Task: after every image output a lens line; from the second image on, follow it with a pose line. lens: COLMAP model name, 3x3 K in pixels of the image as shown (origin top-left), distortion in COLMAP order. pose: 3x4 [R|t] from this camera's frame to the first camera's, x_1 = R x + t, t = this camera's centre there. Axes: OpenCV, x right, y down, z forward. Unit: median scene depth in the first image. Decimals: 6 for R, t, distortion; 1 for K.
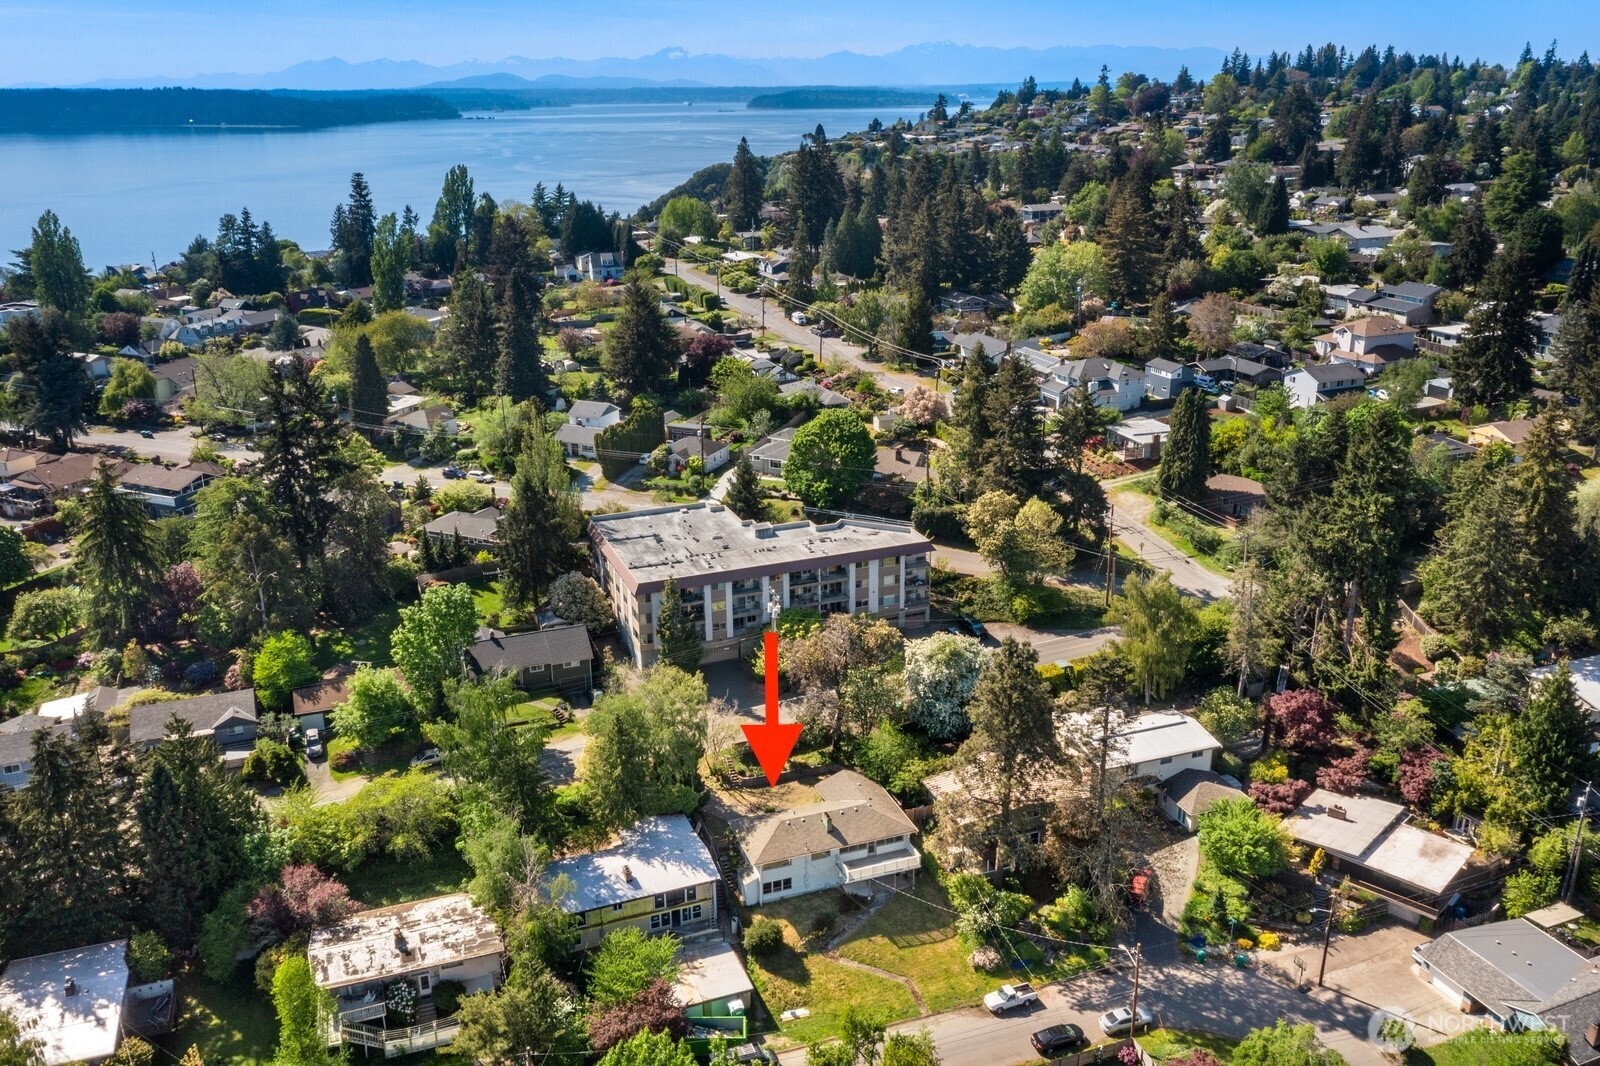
lens RADIAL K [[1267.1, 0, 800.0], [0, 1267.1, 533.0], [0, 0, 1]] dist [-0.012643, 0.008376]
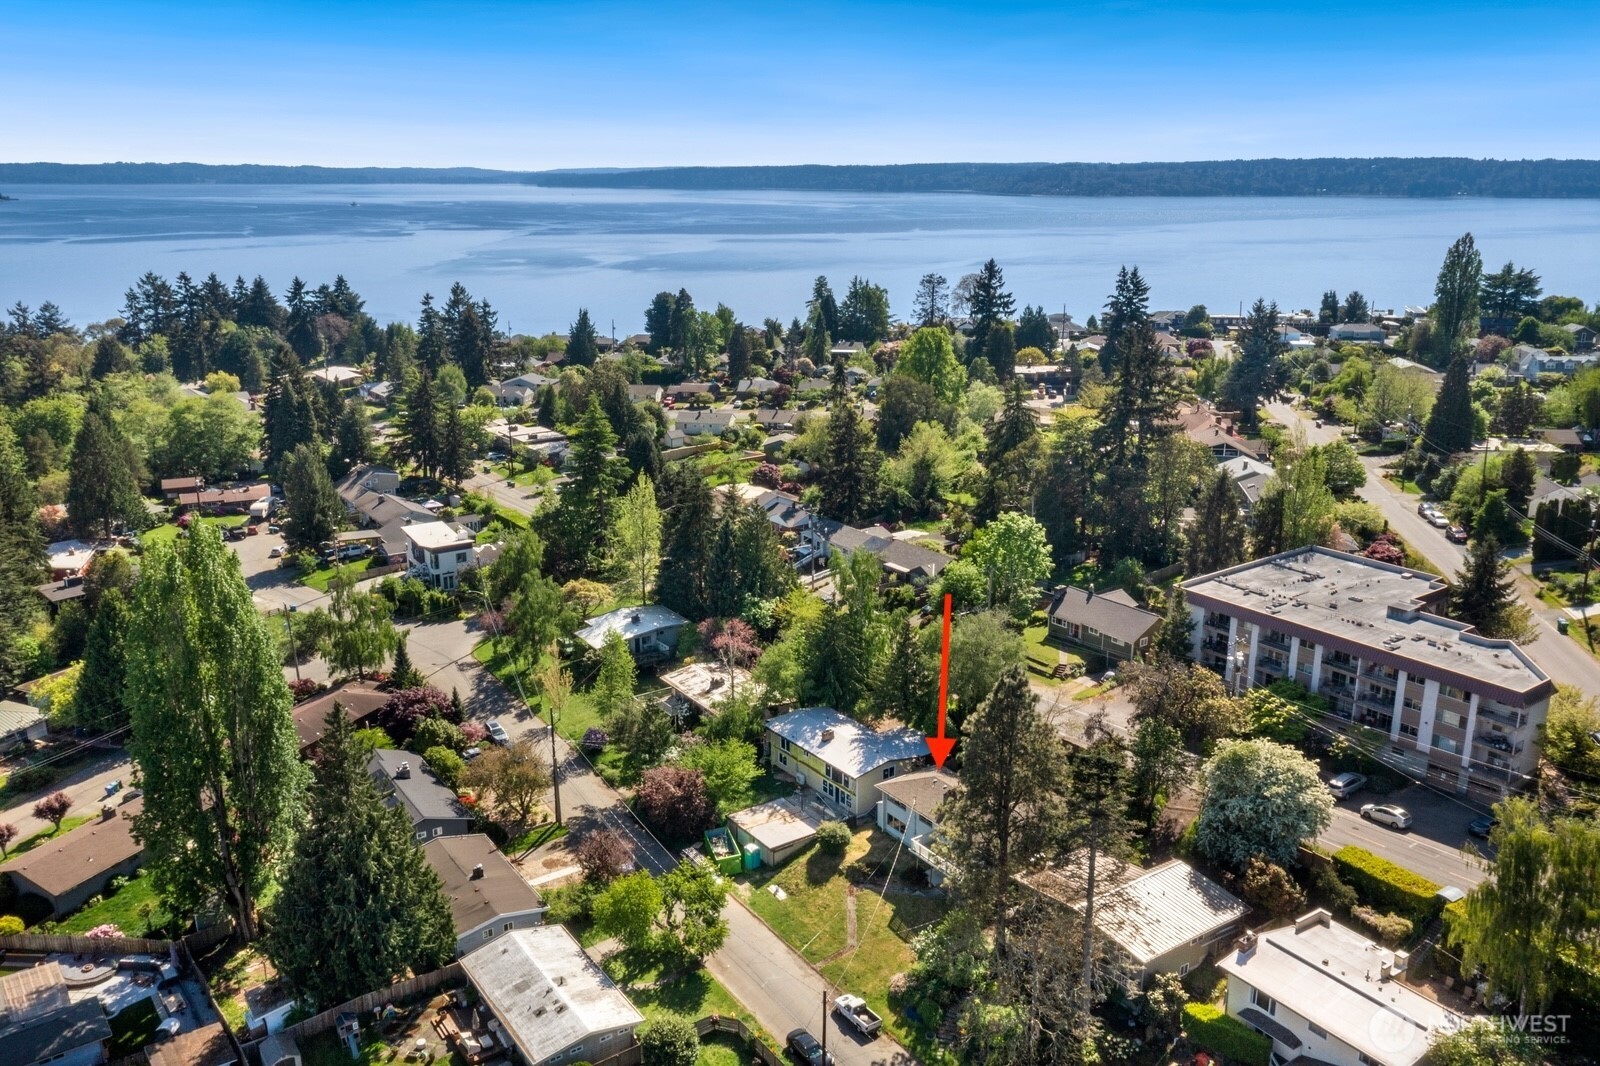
lens RADIAL K [[1267.1, 0, 800.0], [0, 1267.1, 533.0], [0, 0, 1]] dist [-0.012643, 0.008376]
pose [[0.248195, 0.272224, -0.929674, 0.853783], [-0.315924, 0.929978, 0.187971, -0.109794], [0.915746, 0.247053, 0.316818, 0.543513]]
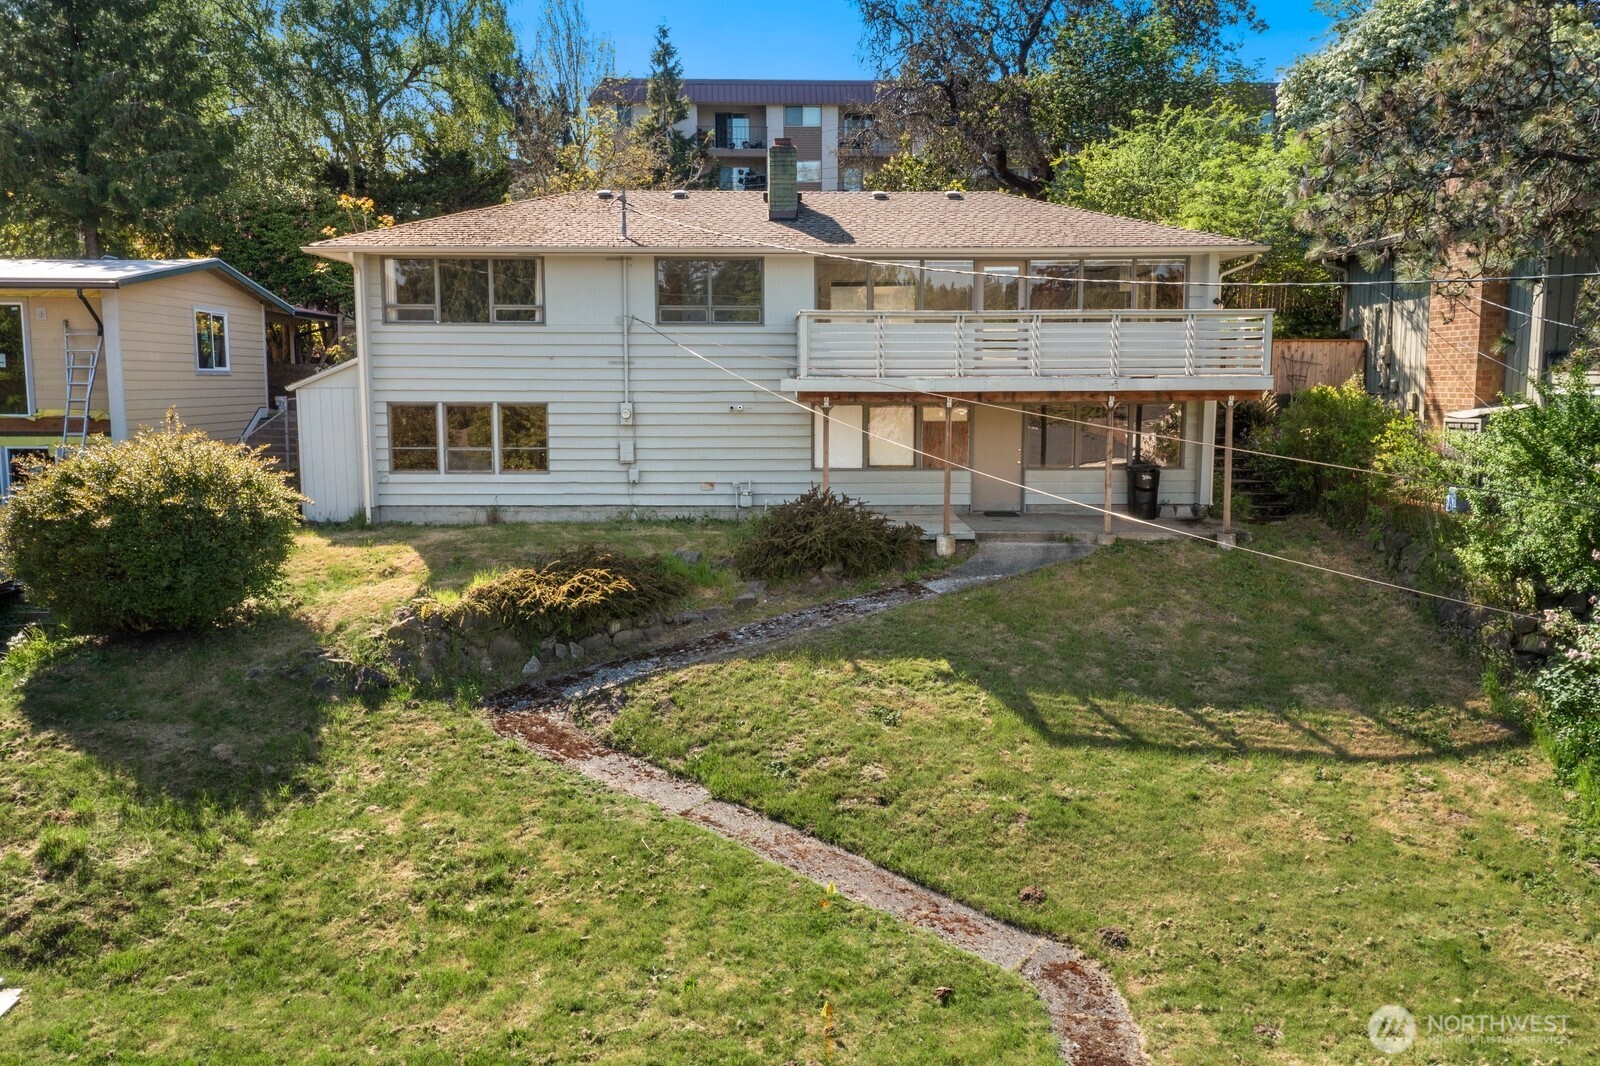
lens RADIAL K [[1267.1, 0, 800.0], [0, 1267.1, 533.0], [0, 0, 1]] dist [-0.012643, 0.008376]
pose [[0.946574, 0.046634, -0.319096, 0.091193], [-0.112226, 0.975275, -0.190378, 0.323527], [0.302328, 0.216018, 0.928404, 0.839599]]
